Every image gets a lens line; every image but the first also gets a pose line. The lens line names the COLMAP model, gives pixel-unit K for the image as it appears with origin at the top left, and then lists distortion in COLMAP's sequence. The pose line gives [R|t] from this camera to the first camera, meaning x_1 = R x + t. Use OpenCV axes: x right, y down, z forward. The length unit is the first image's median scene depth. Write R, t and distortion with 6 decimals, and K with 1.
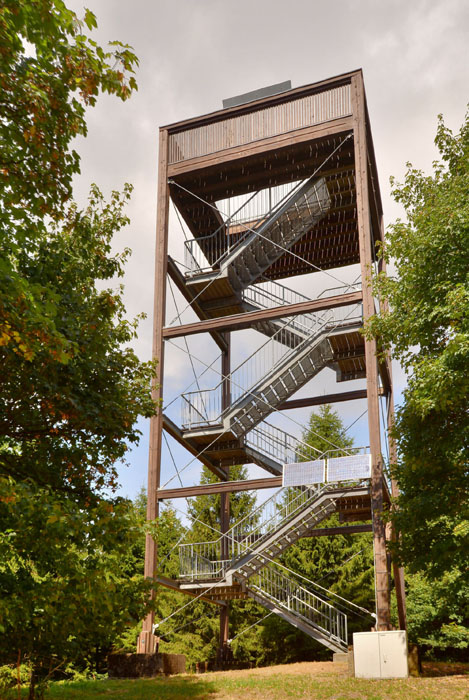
lens RADIAL K [[593.1, 0, 234.5], [0, 593.1, 350.0], [0, 0, 1]] dist [0.010500, 0.061929]
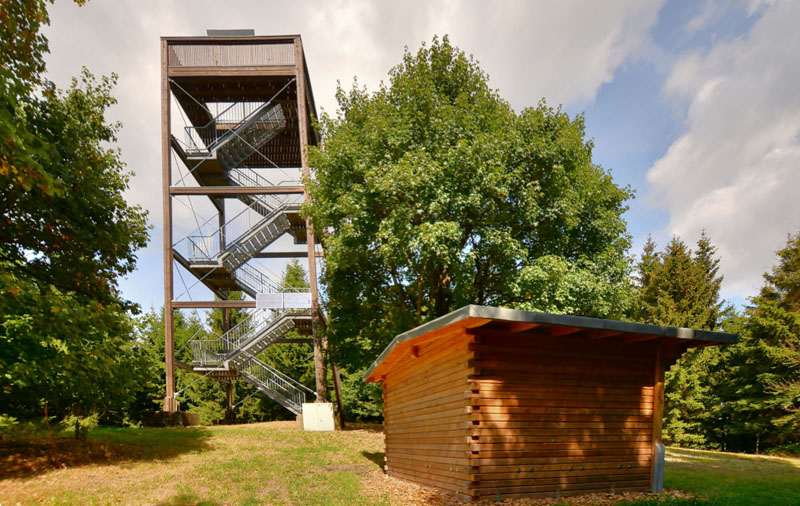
lens RADIAL K [[406.1, 0, 399.8], [0, 406.1, 273.1], [0, 0, 1]] dist [-0.003311, 0.017376]
pose [[0.959438, 0.134015, 0.248031, 0.197616], [-0.161908, 0.982162, 0.095620, -0.017589], [-0.230792, -0.131900, 0.964022, -0.080995]]
